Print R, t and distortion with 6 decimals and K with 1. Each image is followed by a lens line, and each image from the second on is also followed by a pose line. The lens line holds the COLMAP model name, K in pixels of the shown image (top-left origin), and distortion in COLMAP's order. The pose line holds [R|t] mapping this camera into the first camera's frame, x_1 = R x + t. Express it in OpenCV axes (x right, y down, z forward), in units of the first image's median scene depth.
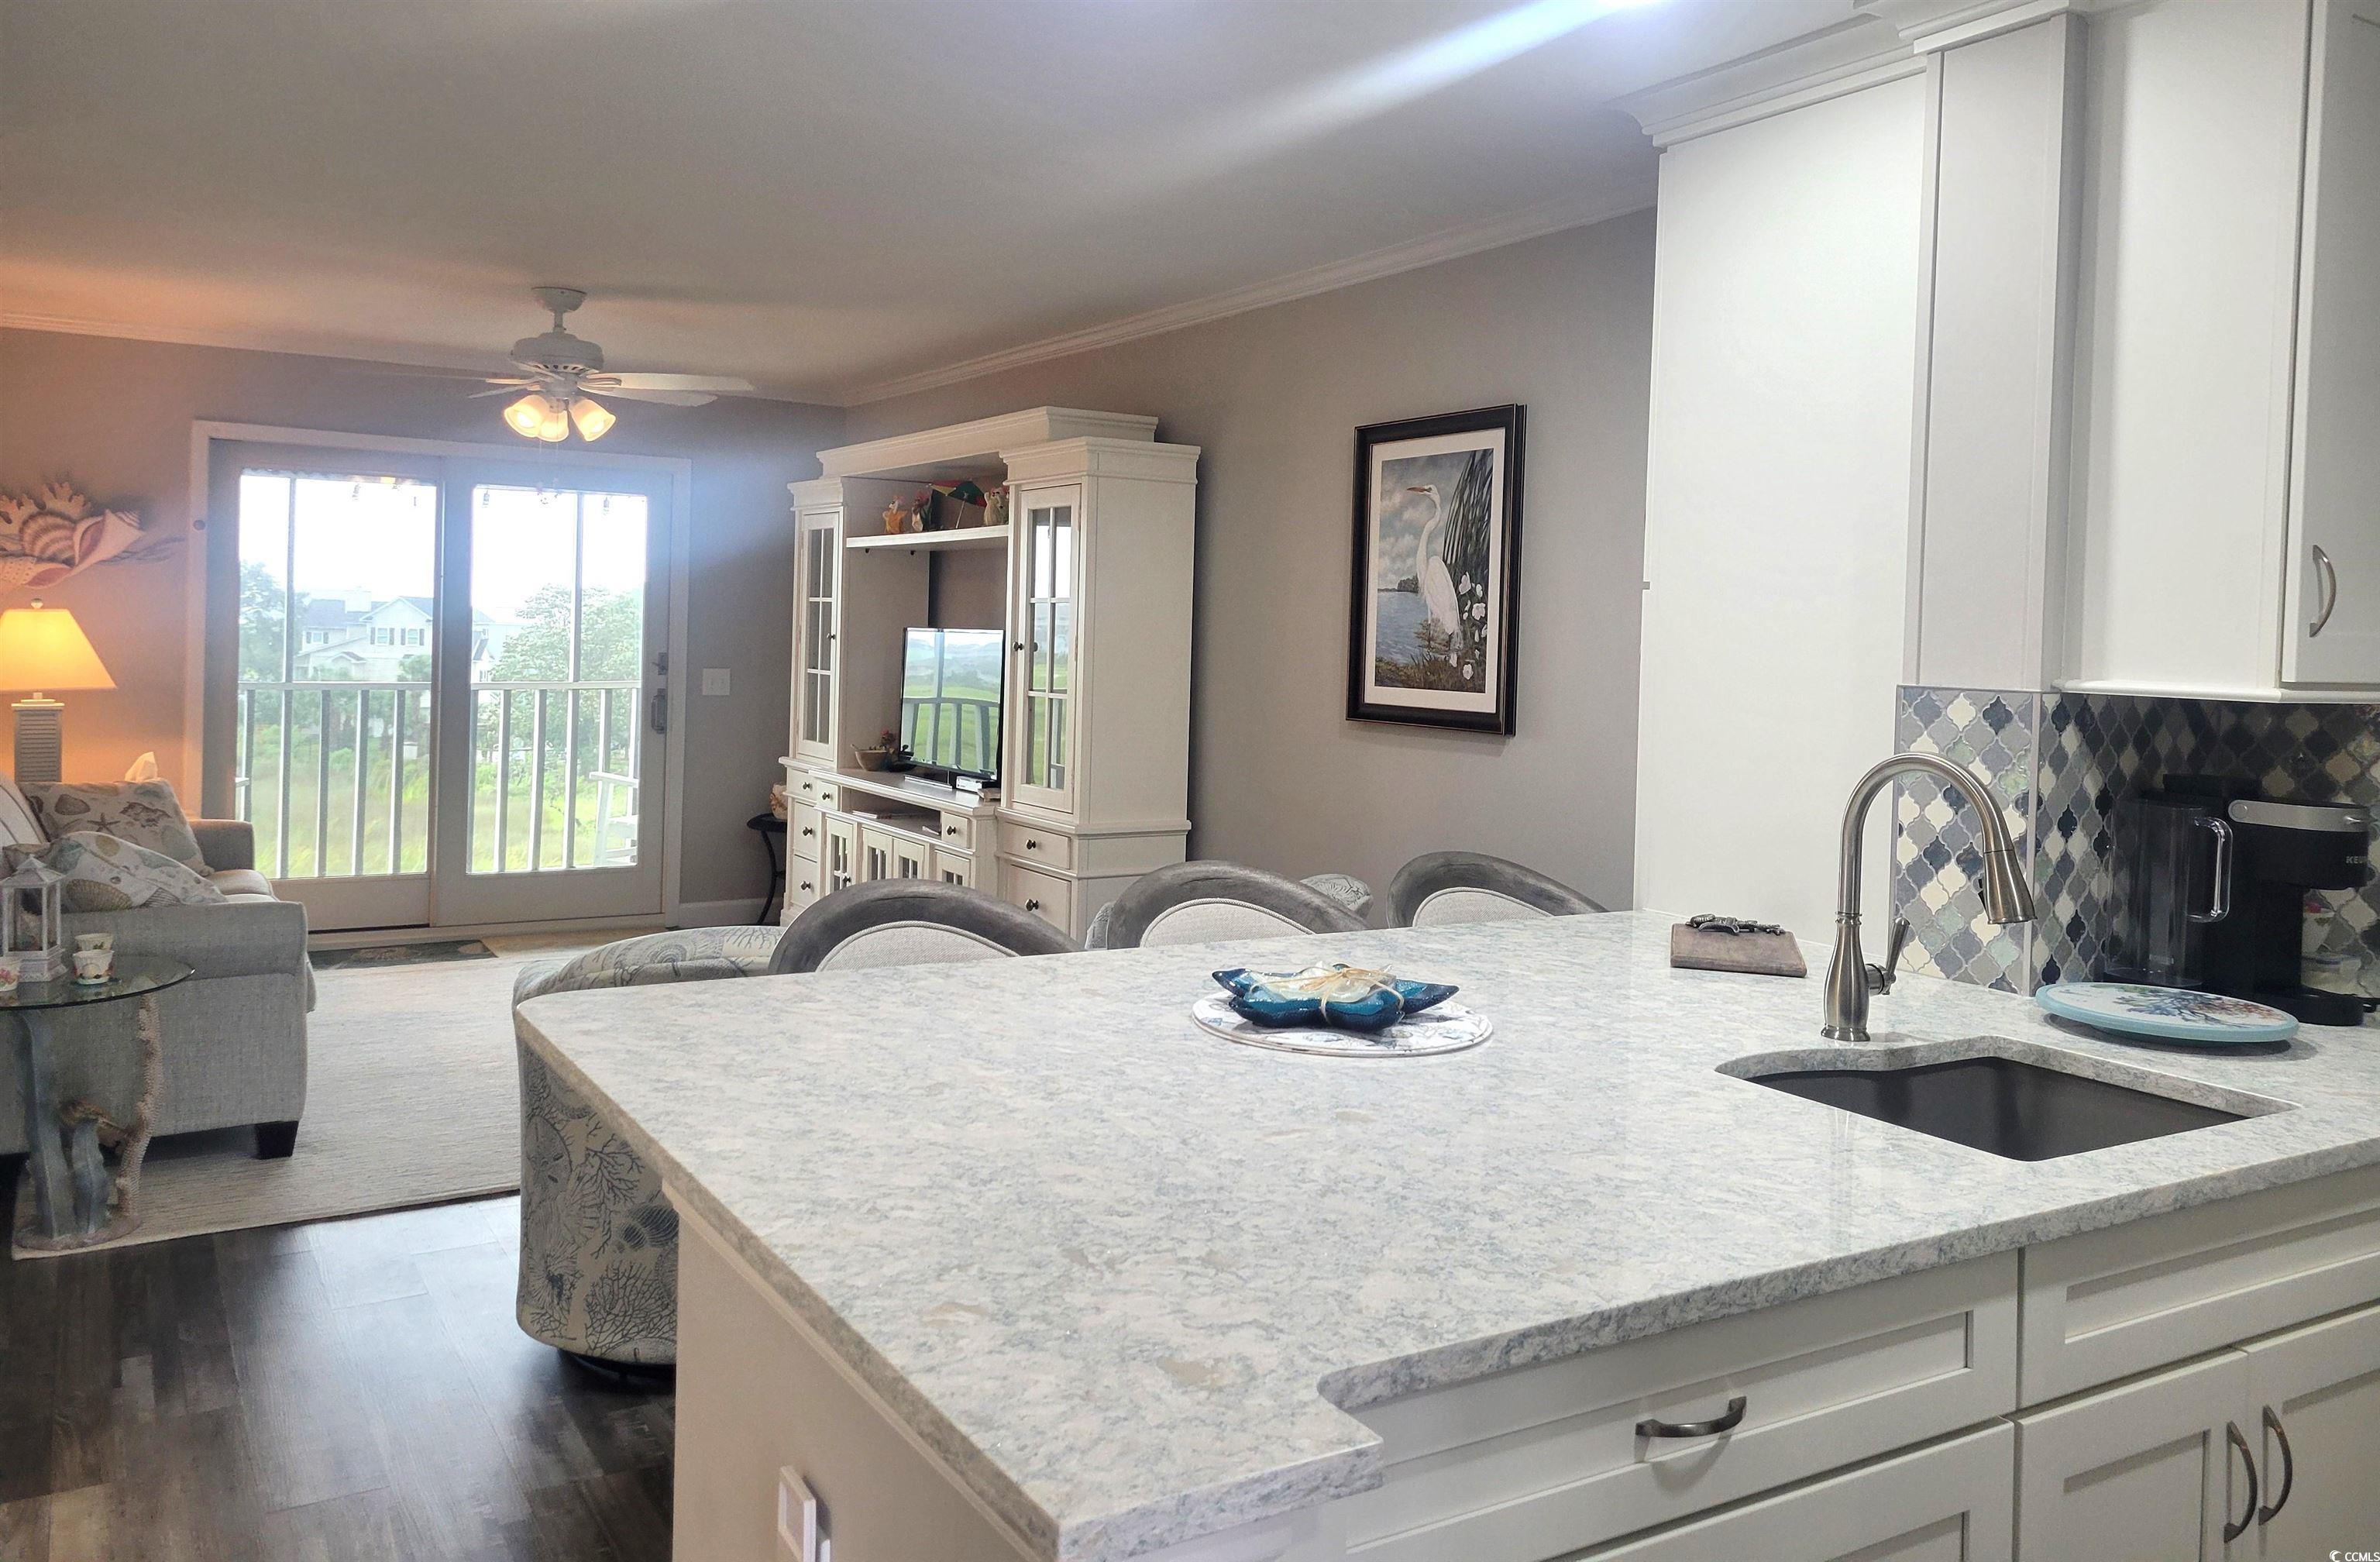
lens RADIAL K [[1829.8, 0, 1191.6], [0, 1829.8, 777.5], [0, 0, 1]] dist [-0.008137, 0.001518]
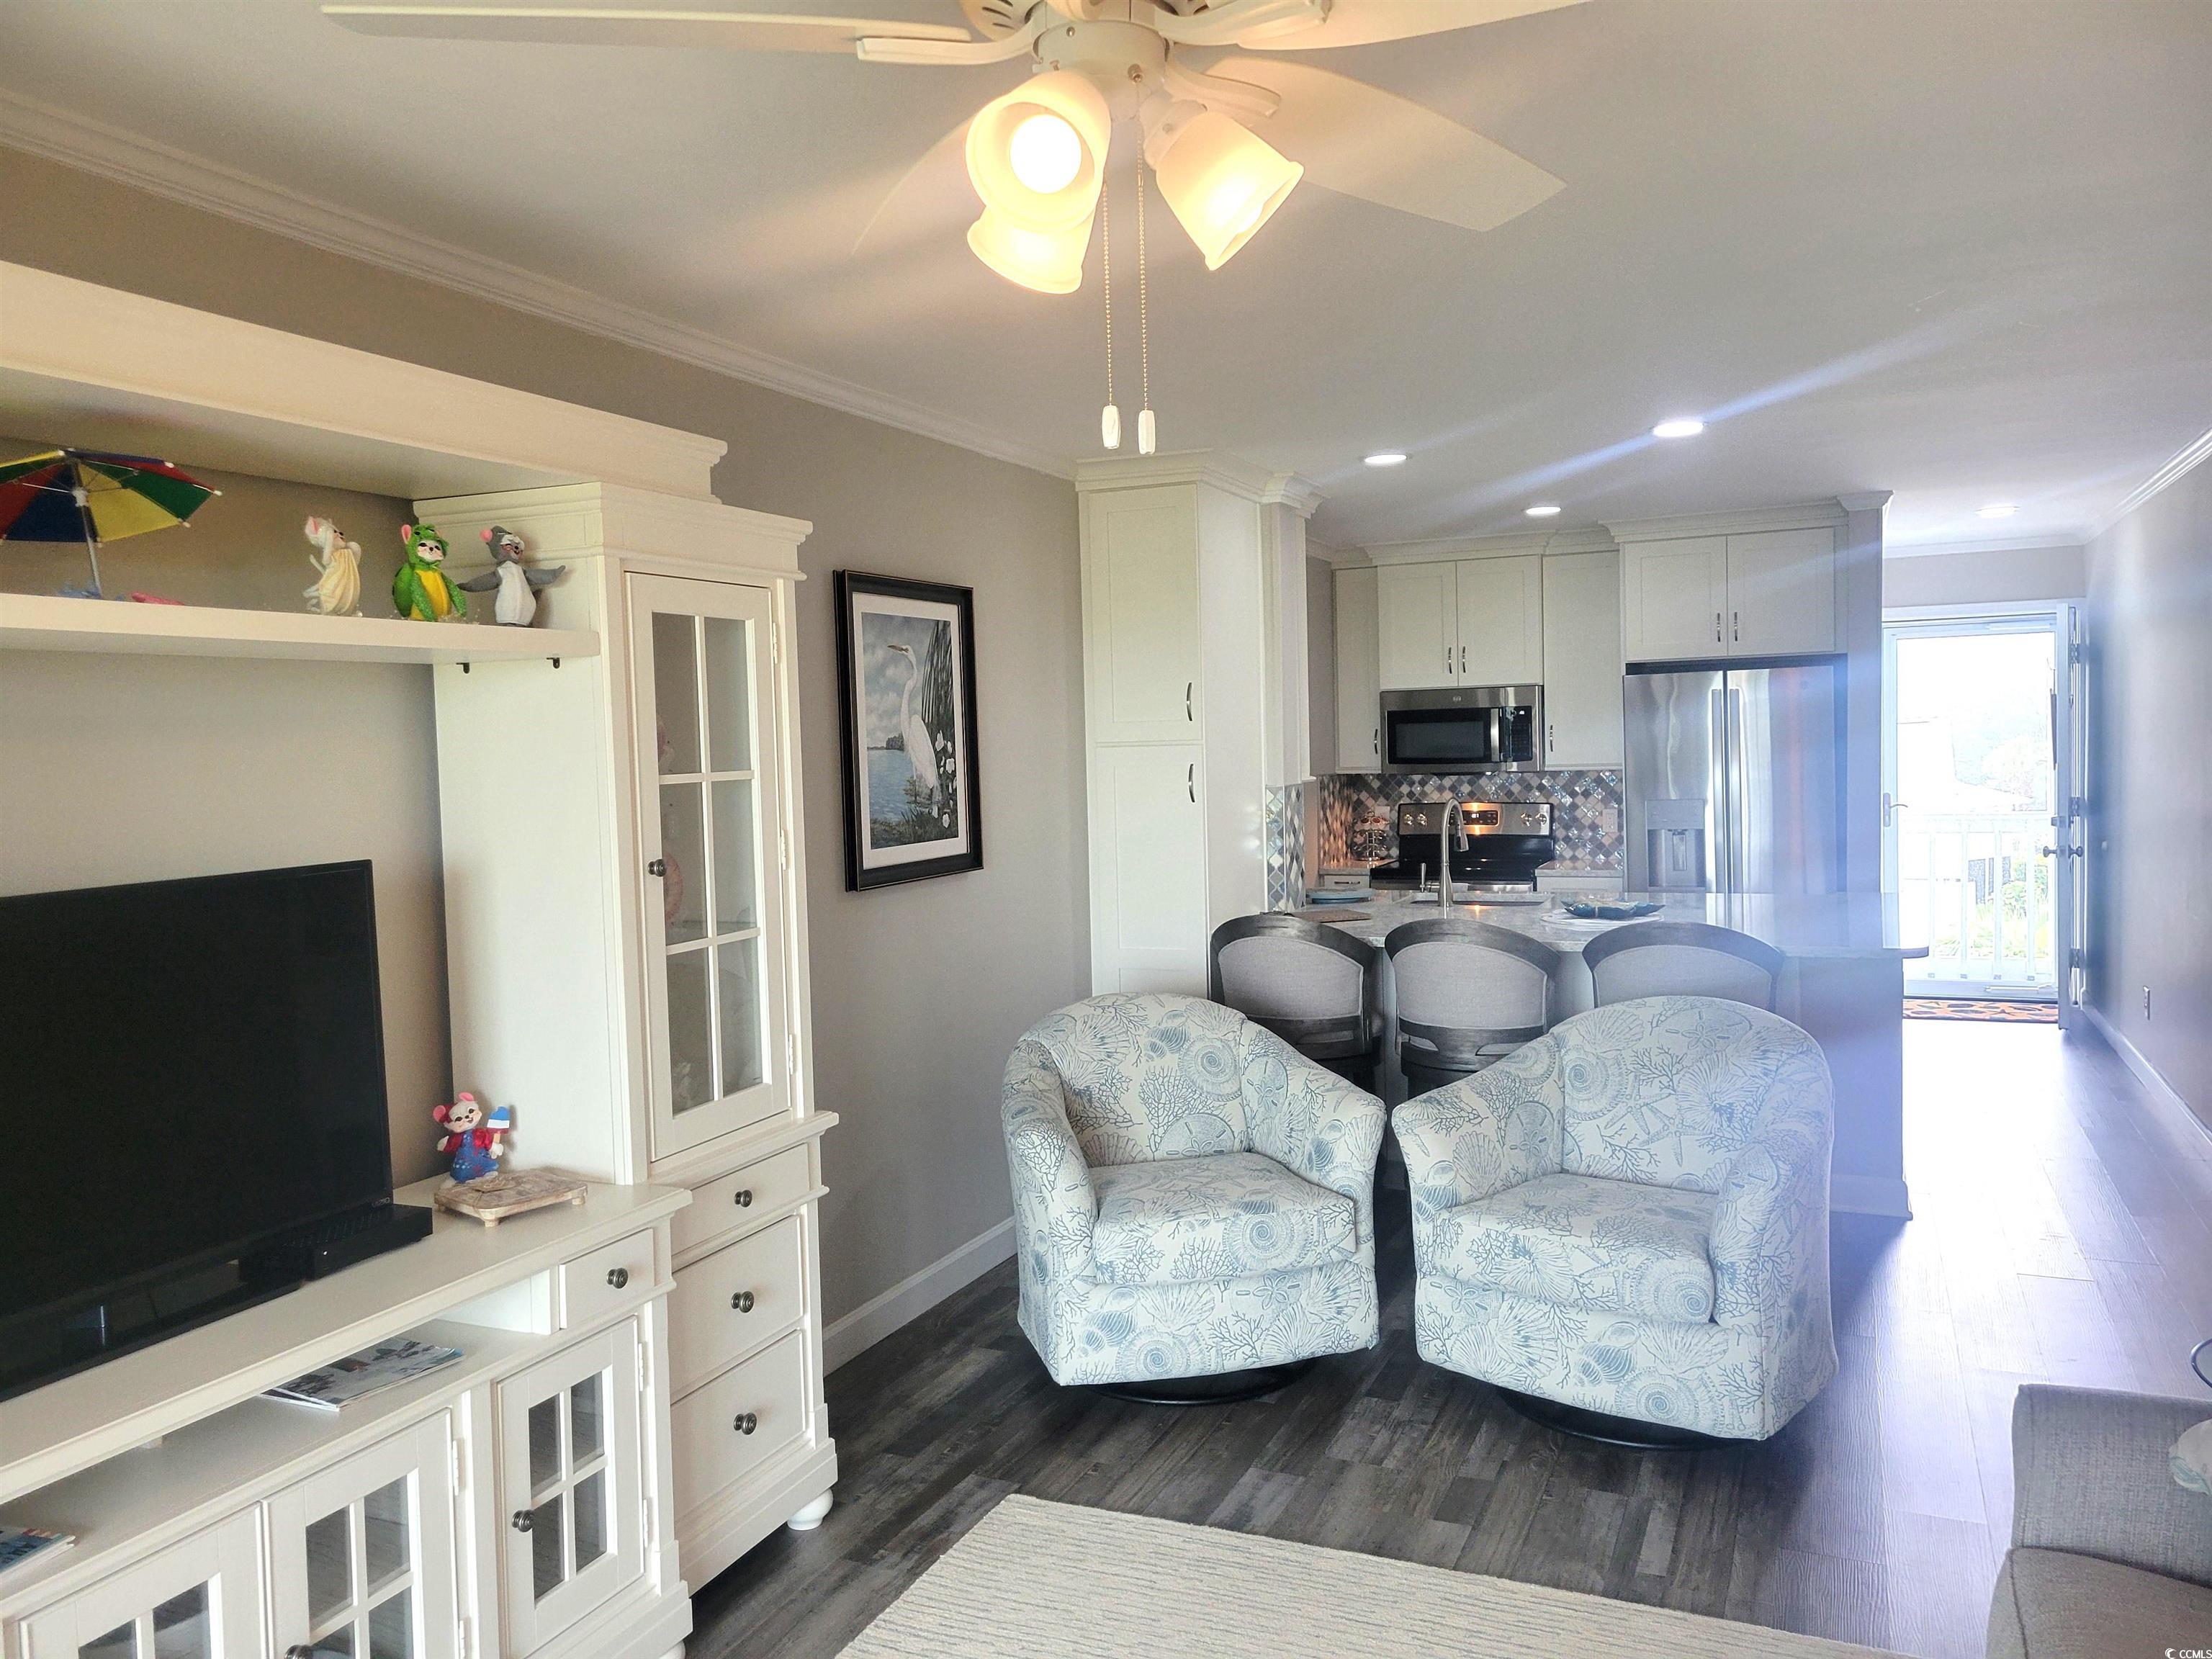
lens RADIAL K [[1668.0, 0, 1106.8], [0, 1668.0, 828.7], [0, 0, 1]] dist [0.005269, 0.000241]
pose [[-0.578117, -0.066669, 0.813226, -0.695692], [0.065432, 0.989659, 0.127648, -0.168762], [-0.813326, 0.127006, -0.567776, 1.440214]]
